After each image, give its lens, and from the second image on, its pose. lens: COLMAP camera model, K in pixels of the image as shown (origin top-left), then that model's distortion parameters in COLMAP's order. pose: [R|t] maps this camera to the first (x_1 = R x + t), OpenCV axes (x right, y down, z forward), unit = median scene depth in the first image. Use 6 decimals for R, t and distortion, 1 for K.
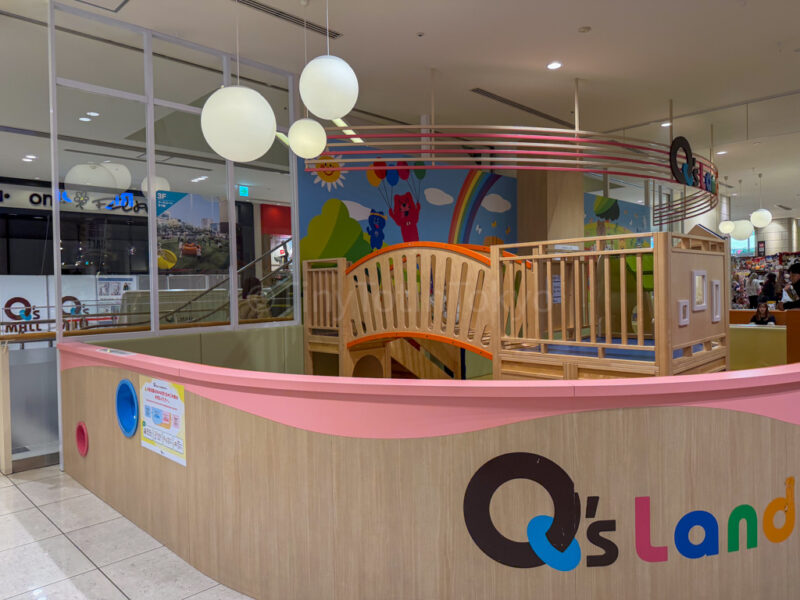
lens RADIAL K [[562.8, 0, 400.7], [0, 562.8, 302.0], [0, 0, 1]] dist [0.048631, -0.003902]
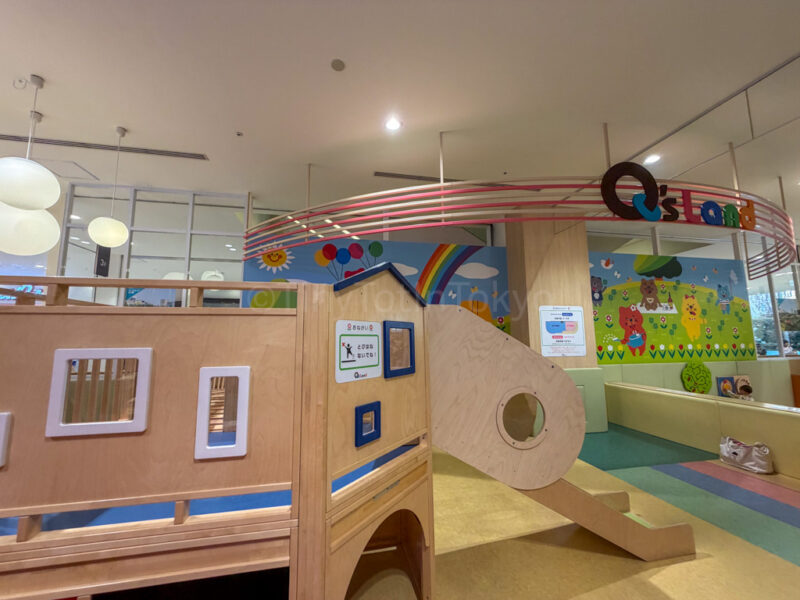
lens RADIAL K [[318.6, 0, 397.7], [0, 318.6, 298.2], [0, 0, 1]] dist [0.000729, -0.000096]
pose [[0.828432, -0.057088, -0.557173, 0.474656], [-0.025966, 0.989808, -0.140024, -0.036812], [0.559488, 0.130468, 0.818505, 0.499015]]
